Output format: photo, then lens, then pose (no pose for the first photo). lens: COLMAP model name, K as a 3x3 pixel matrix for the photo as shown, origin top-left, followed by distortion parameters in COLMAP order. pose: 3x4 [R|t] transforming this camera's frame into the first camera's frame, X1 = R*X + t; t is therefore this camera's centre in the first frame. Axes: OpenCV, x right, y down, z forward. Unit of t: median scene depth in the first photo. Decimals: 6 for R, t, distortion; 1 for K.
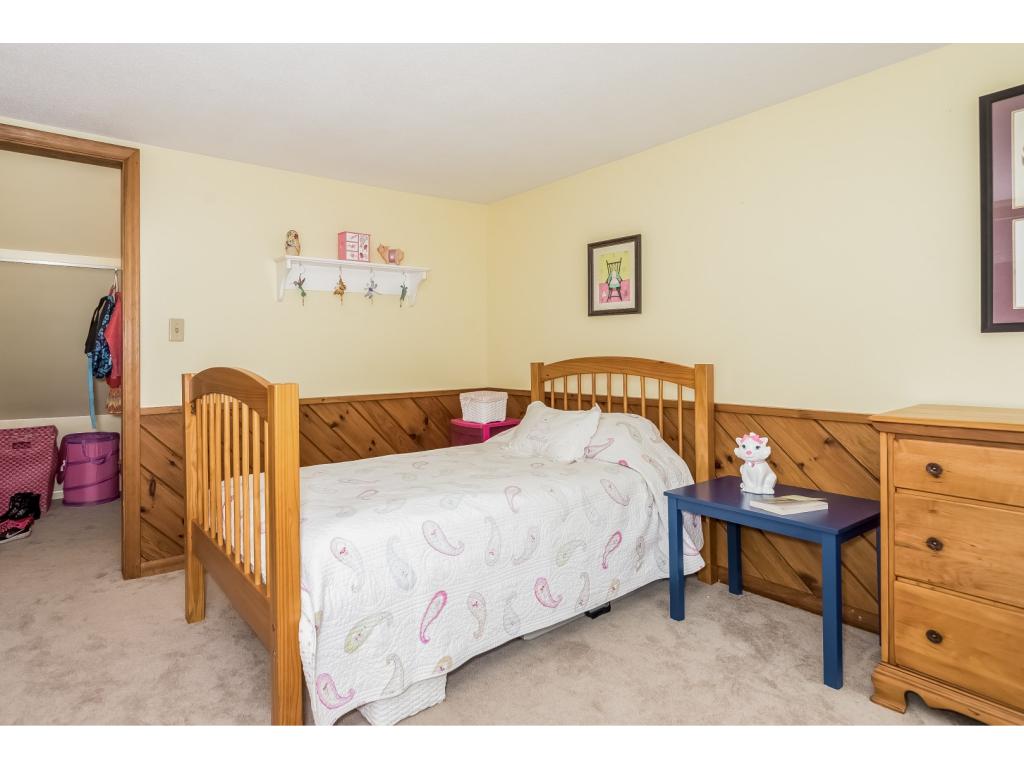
lens RADIAL K [[623.0, 0, 511.2], [0, 623.0, 358.9], [0, 0, 1]] dist [0.002030, 0.001515]
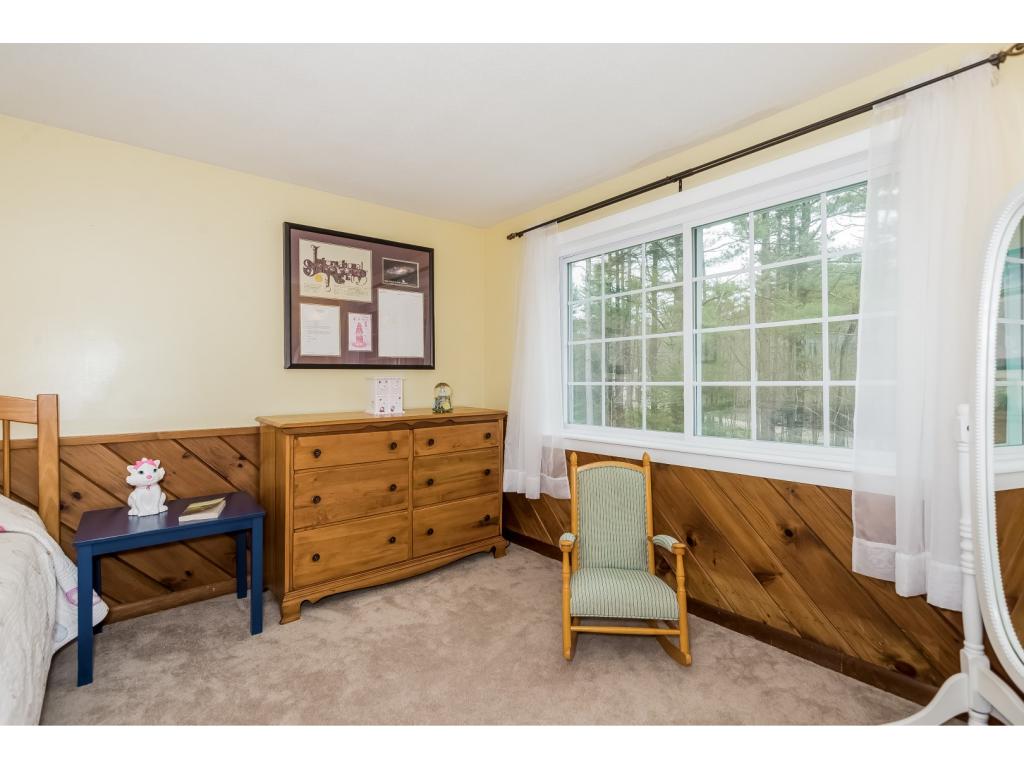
lens RADIAL K [[490.6, 0, 512.0], [0, 490.6, 384.0], [0, 0, 1]] dist [0.000525, 0.000023]
pose [[-0.069833, 0.000300, 0.997559, -0.490008], [0.015553, 0.999879, 0.000788, 0.004332], [-0.997437, 0.015570, -0.069829, 0.459721]]
